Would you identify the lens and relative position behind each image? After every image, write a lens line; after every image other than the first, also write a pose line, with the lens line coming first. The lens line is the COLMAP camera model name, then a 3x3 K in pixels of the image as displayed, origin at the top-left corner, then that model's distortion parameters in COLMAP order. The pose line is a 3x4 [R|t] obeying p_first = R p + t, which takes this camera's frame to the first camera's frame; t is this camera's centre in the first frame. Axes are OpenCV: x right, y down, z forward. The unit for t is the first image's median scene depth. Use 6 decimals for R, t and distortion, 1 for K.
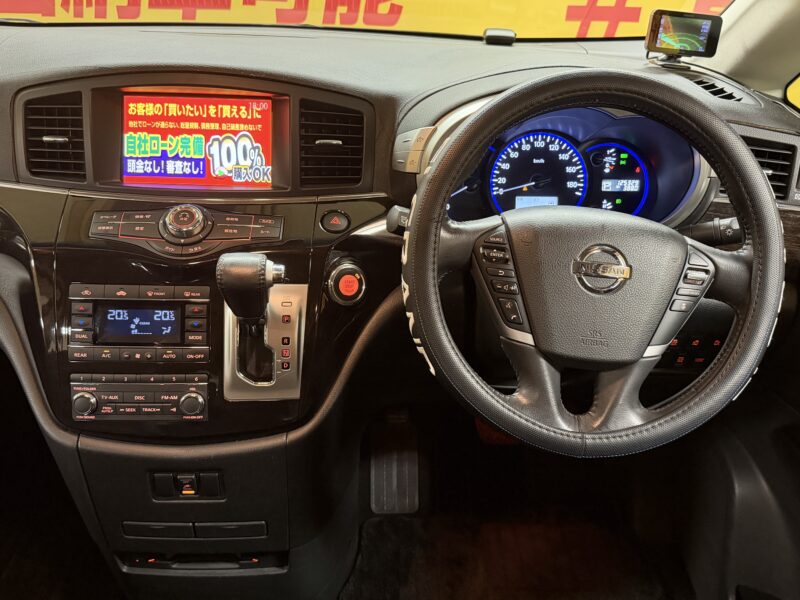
lens RADIAL K [[778.6, 0, 383.3], [0, 778.6, 299.9], [0, 0, 1]] dist [0.214066, -0.588042]
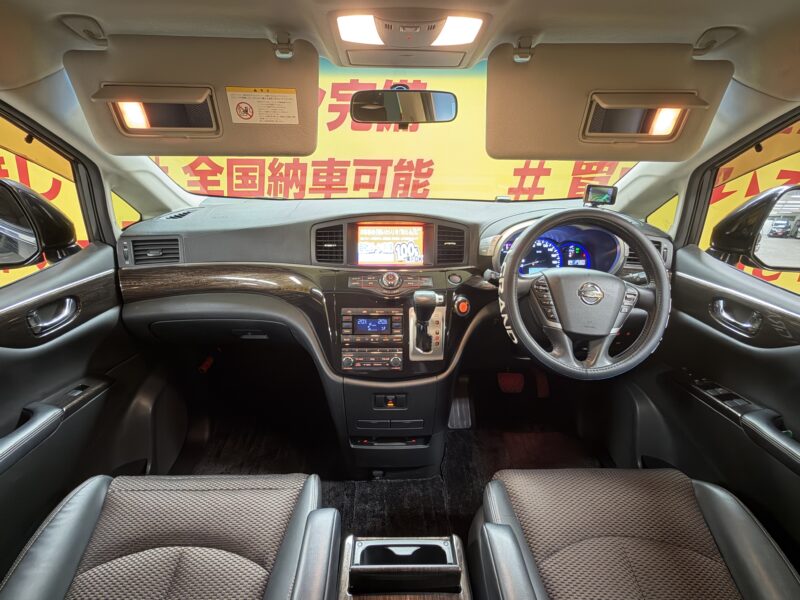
lens RADIAL K [[411.1, 0, 388.7], [0, 411.1, 289.0], [0, 0, 1]] dist [0.001420, -0.000380]
pose [[0.999541, -0.018430, -0.024026, -0.225123], [0.015428, 0.992697, -0.119646, 0.065784], [0.026056, 0.119220, 0.992526, -0.153379]]
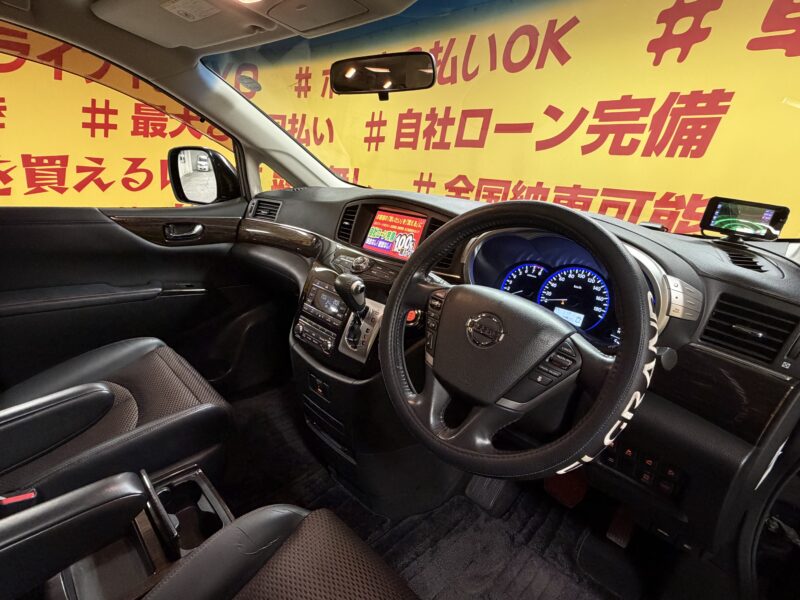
lens RADIAL K [[411.1, 0, 388.7], [0, 411.1, 289.0], [0, 0, 1]] dist [0.001420, -0.000380]
pose [[0.670138, 0.223644, -0.707741, 0.573466], [-0.378693, 0.923103, -0.066874, 0.007215], [0.638362, 0.312831, 0.703299, 0.300520]]
